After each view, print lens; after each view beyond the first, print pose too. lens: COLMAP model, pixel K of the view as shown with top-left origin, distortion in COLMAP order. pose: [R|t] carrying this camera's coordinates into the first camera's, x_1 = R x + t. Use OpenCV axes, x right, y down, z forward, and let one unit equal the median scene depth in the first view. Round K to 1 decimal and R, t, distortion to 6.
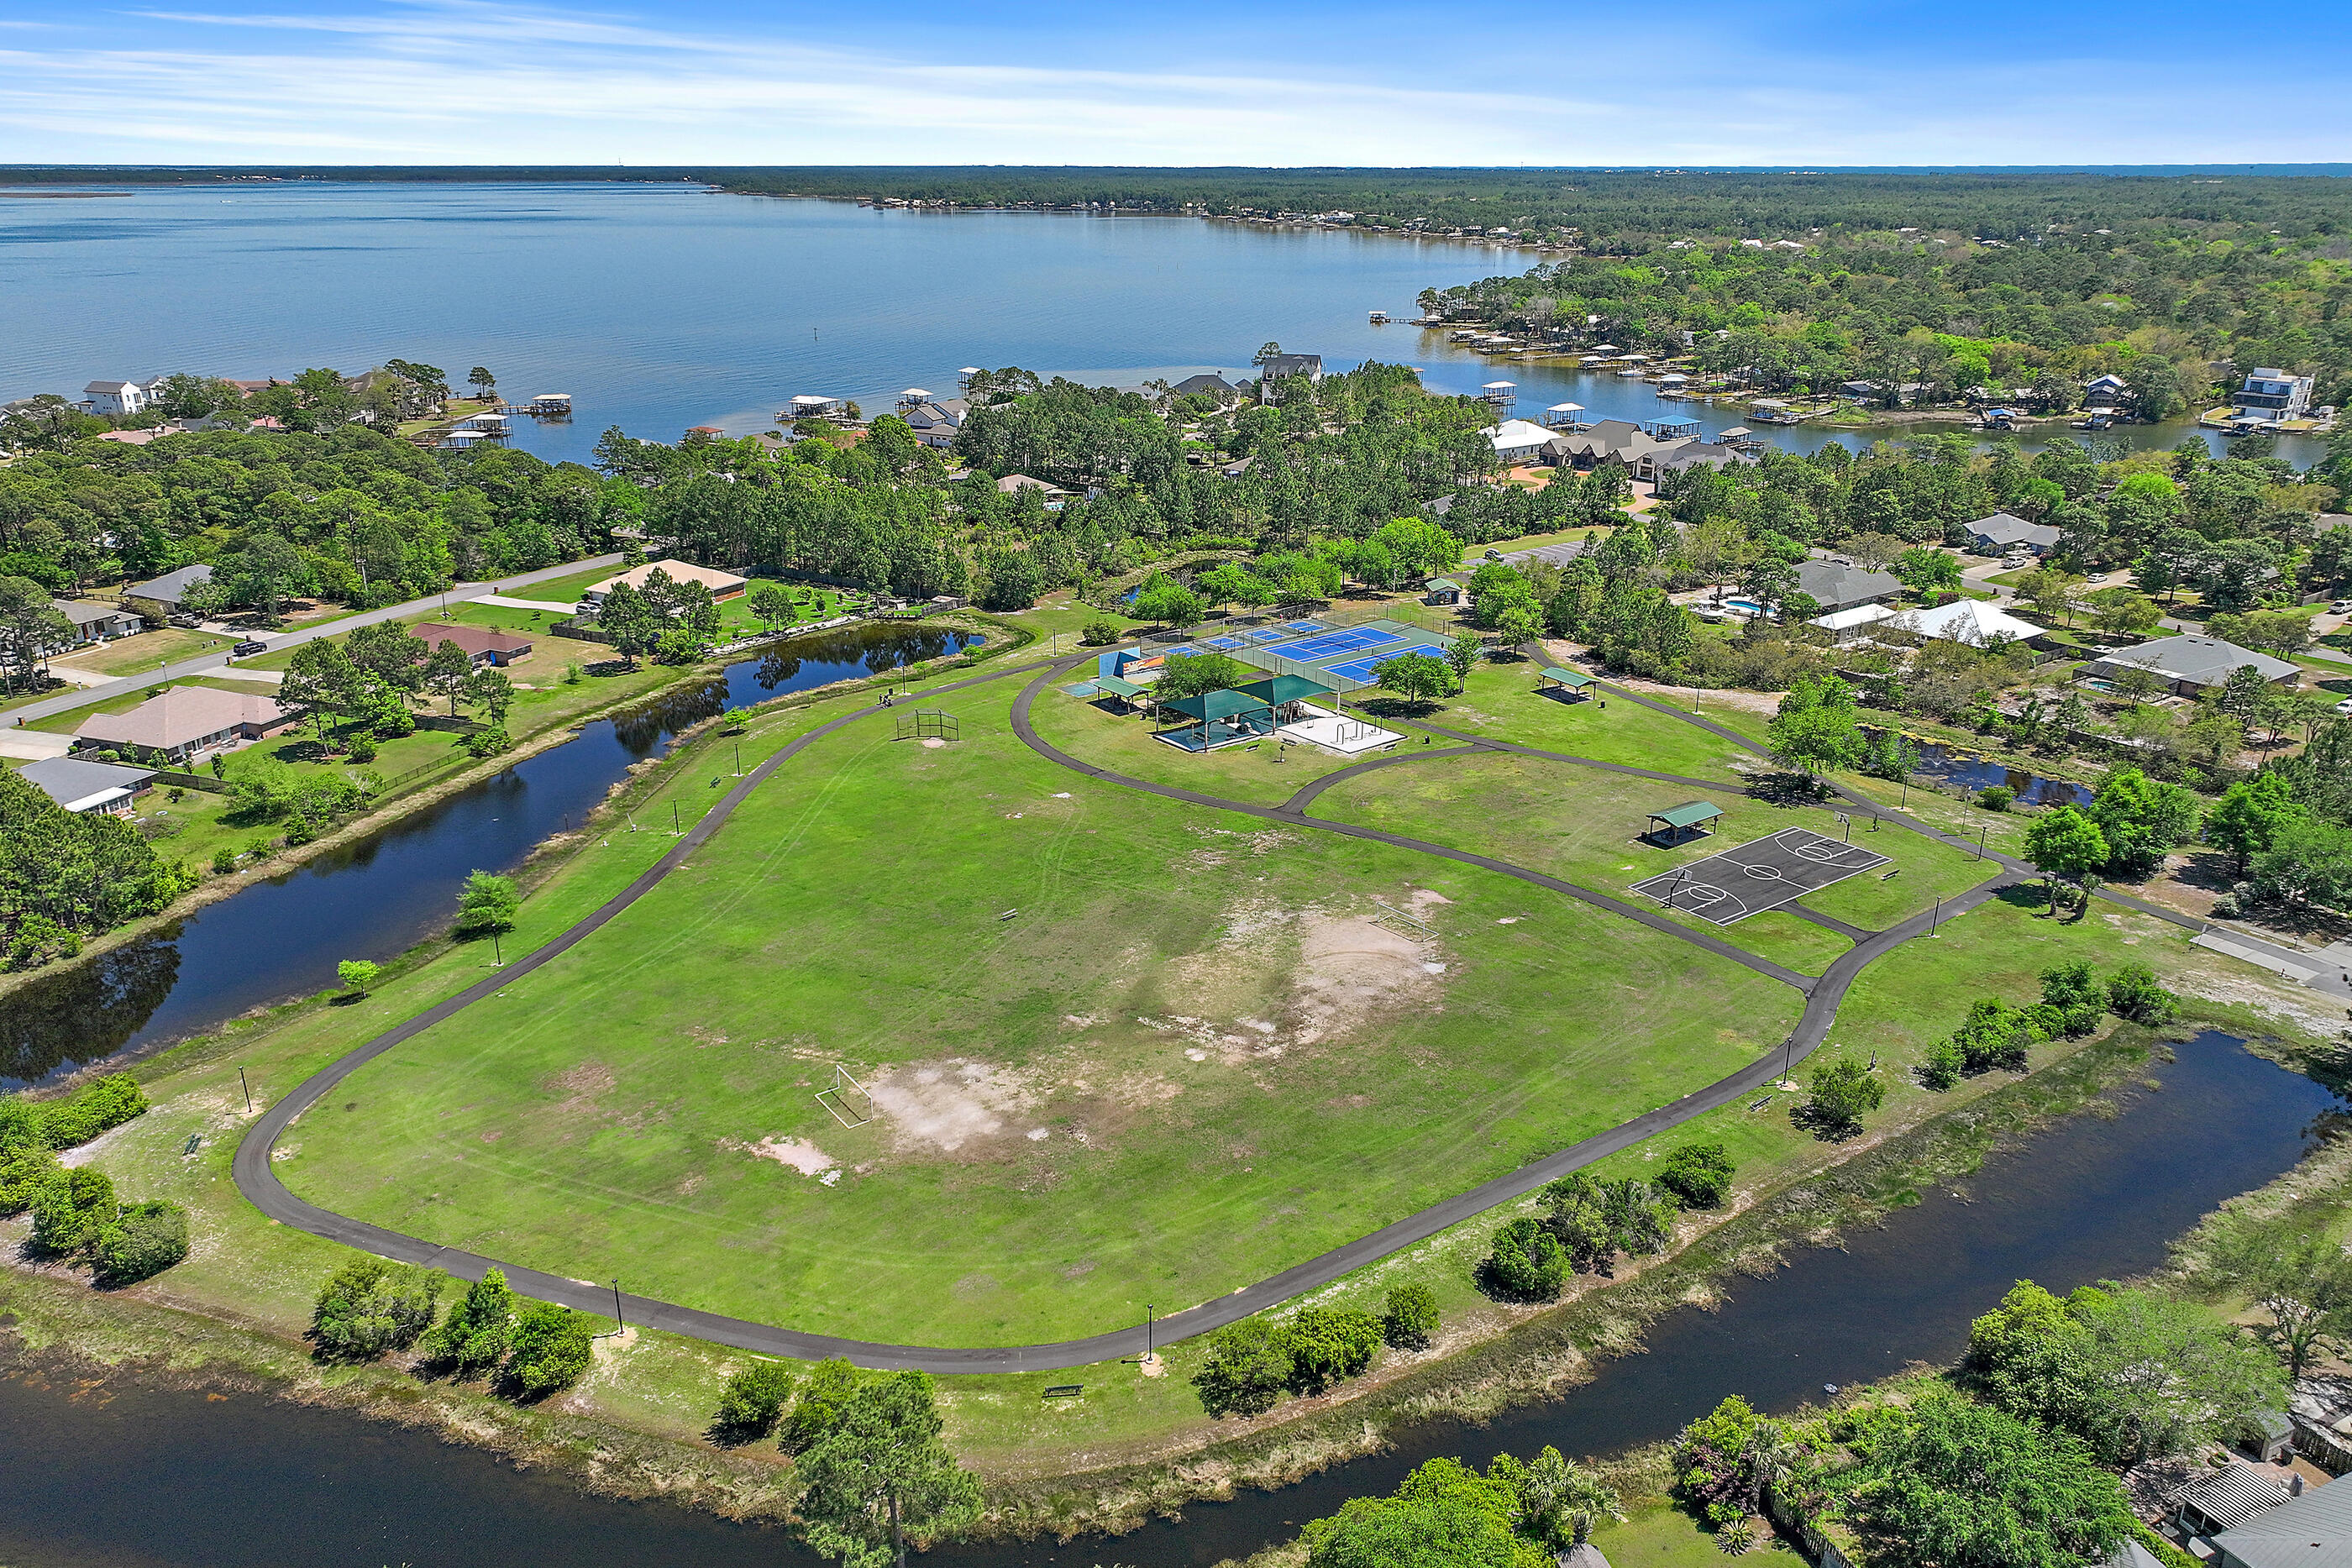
lens RADIAL K [[1707.7, 0, 1176.0], [0, 1707.7, 784.0], [0, 0, 1]] dist [0.006653, 0.004674]
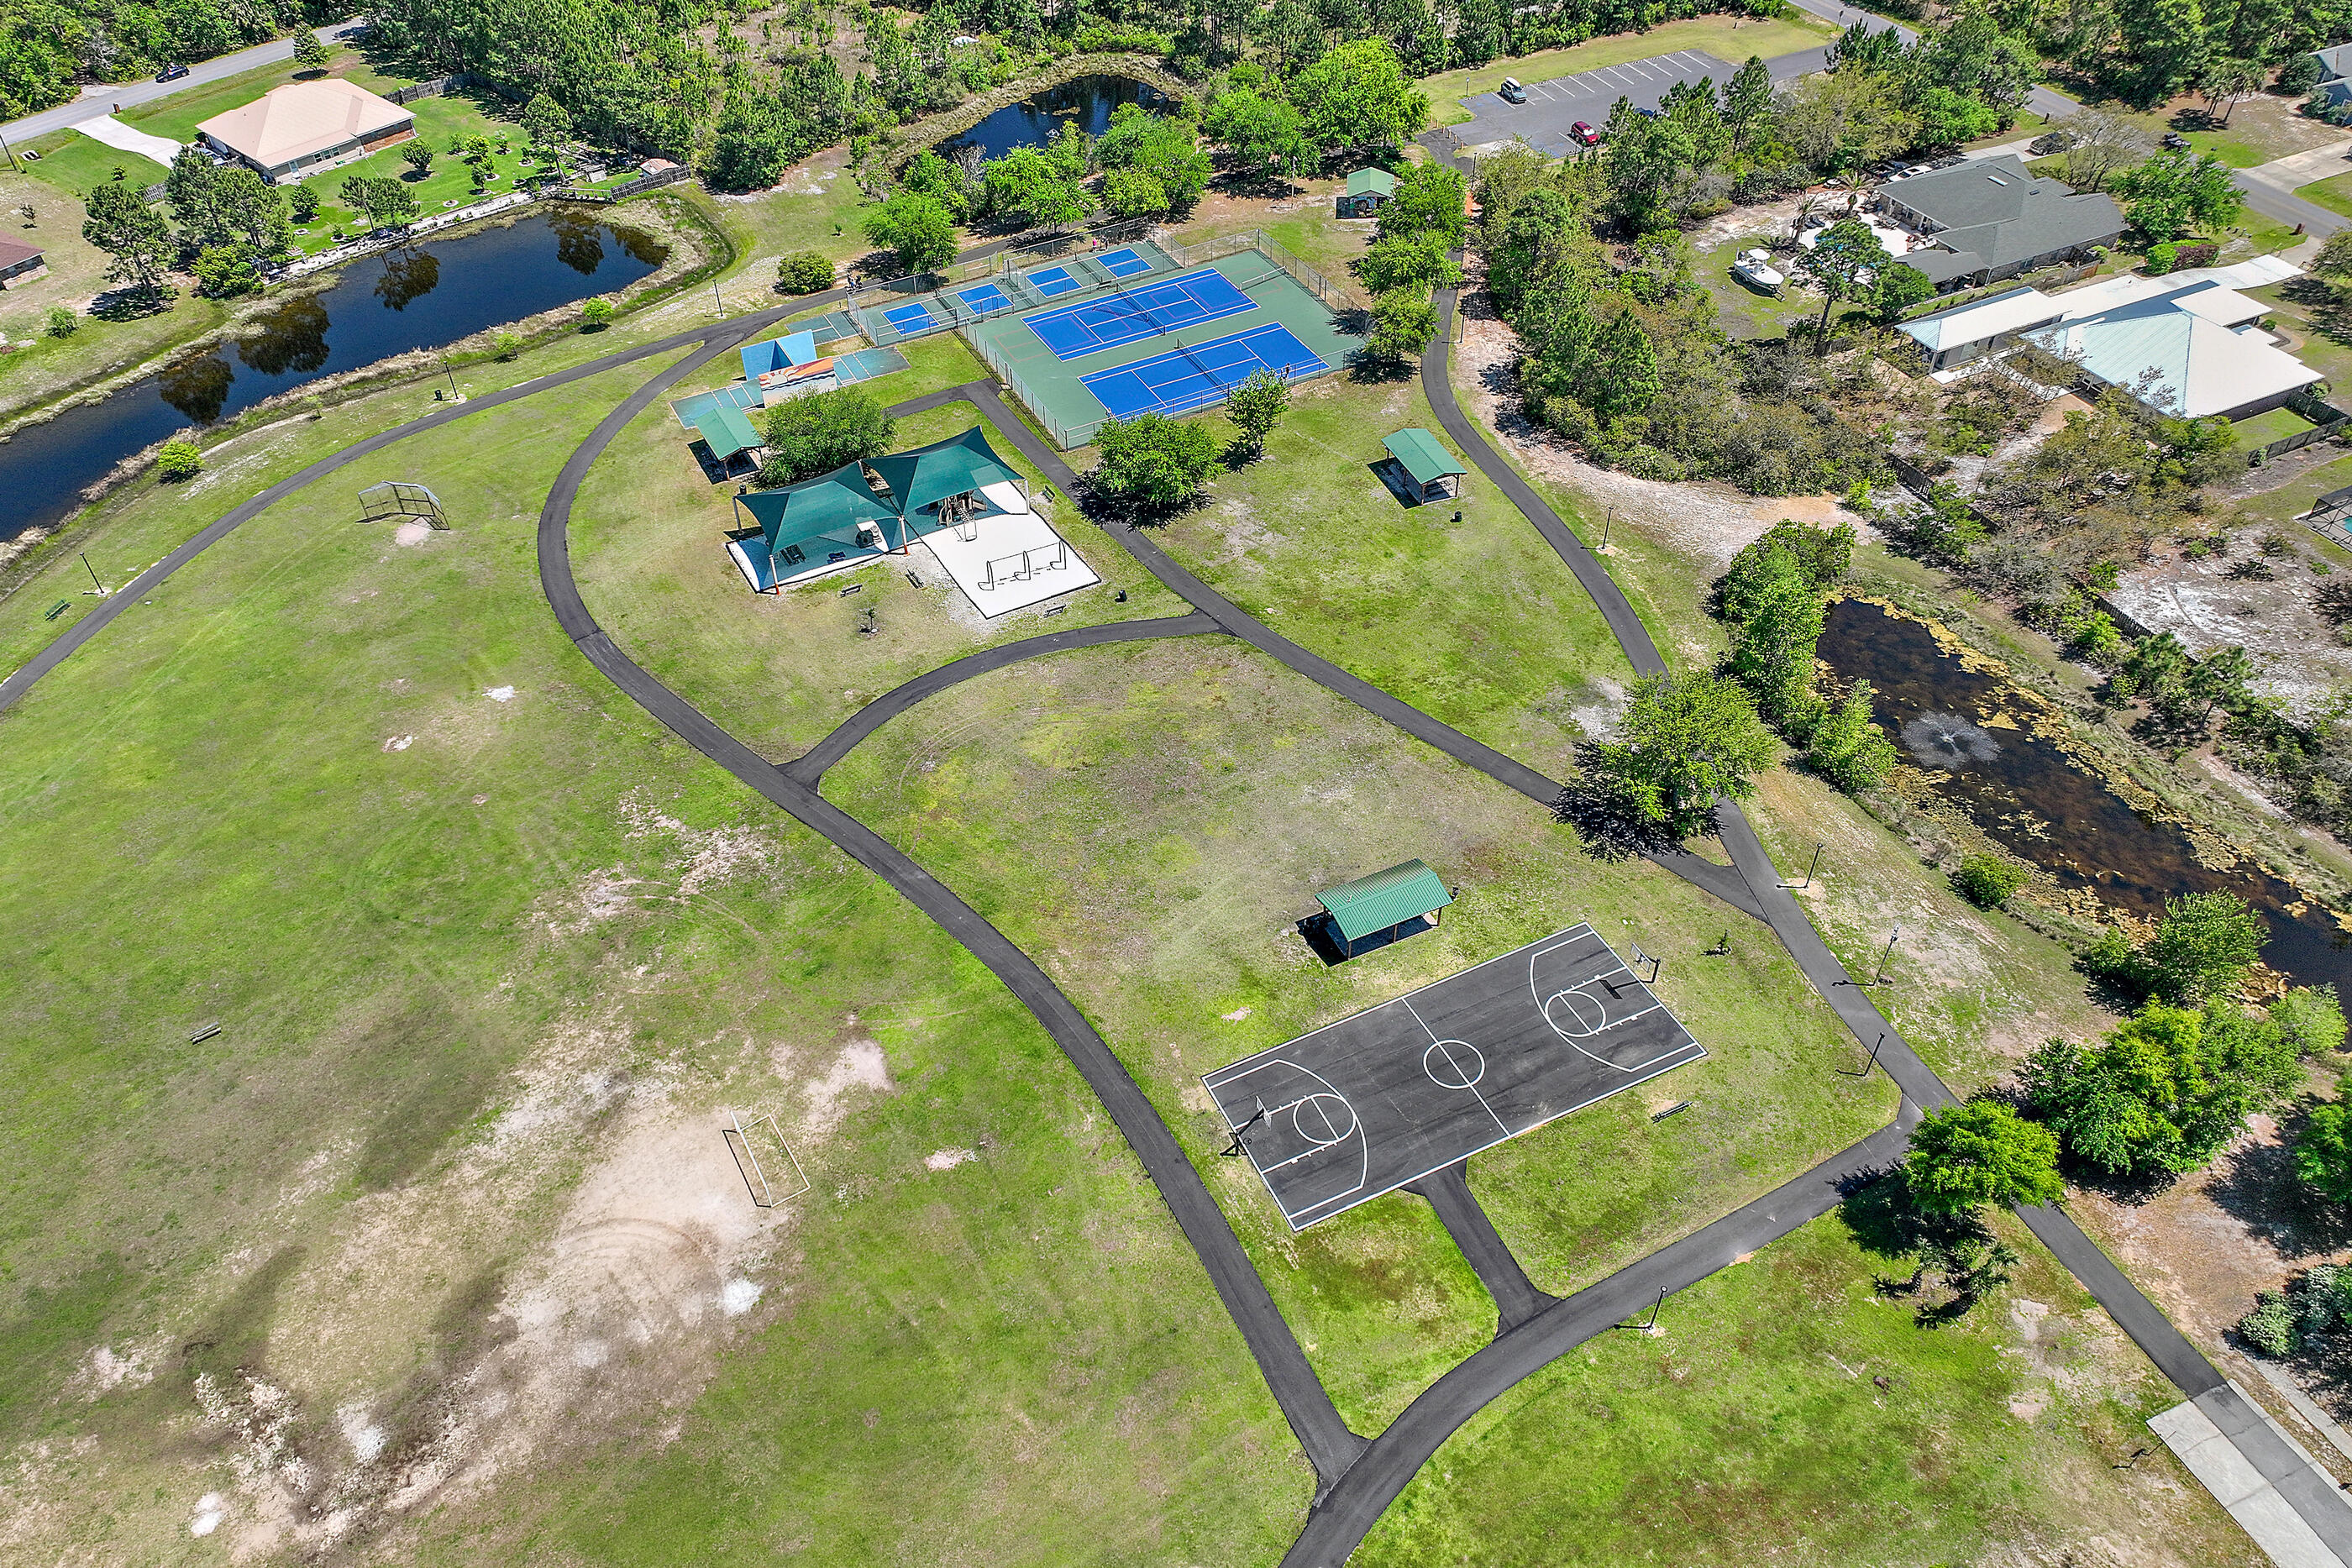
lens RADIAL K [[1707.7, 0, 1176.0], [0, 1707.7, 784.0], [0, 0, 1]] dist [0.006653, 0.004674]
pose [[0.983032, 0.099952, -0.153813, 0.242764], [-0.030881, 0.916716, 0.398344, -0.191674], [0.180818, -0.386835, 0.904248, 0.368001]]
